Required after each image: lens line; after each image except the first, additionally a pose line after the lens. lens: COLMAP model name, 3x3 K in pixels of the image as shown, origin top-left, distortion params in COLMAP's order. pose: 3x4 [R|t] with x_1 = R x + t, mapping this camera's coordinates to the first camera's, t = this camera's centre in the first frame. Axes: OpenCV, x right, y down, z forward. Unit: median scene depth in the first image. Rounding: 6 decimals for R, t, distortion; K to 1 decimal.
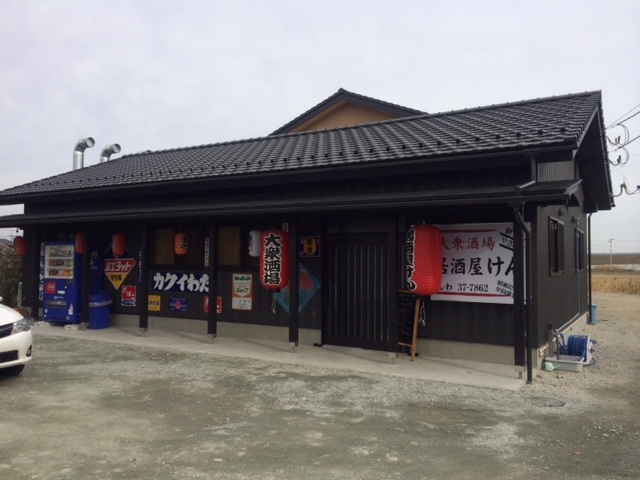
lens RADIAL K [[555.1, 0, 320.1], [0, 555.1, 240.4], [0, 0, 1]] dist [0.046437, -0.056036]
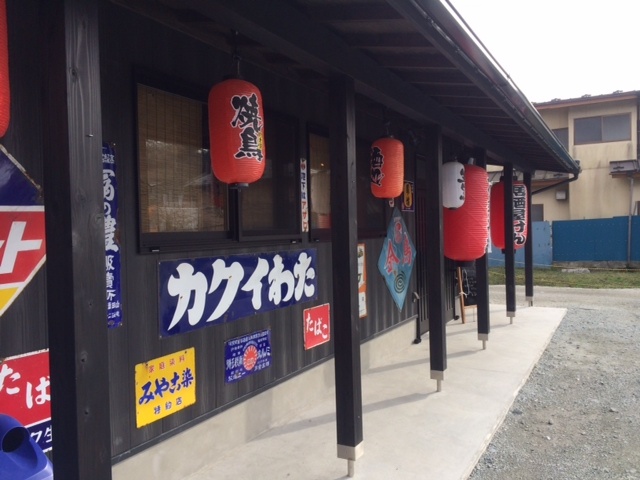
lens RADIAL K [[555.1, 0, 320.0], [0, 555.1, 239.6], [0, 0, 1]] dist [0.046437, -0.056036]
pose [[-0.061446, -0.019991, 0.997910, -0.573047], [-0.004985, 0.999793, 0.019722, 0.042571], [-0.998098, -0.003762, -0.061533, 0.980039]]
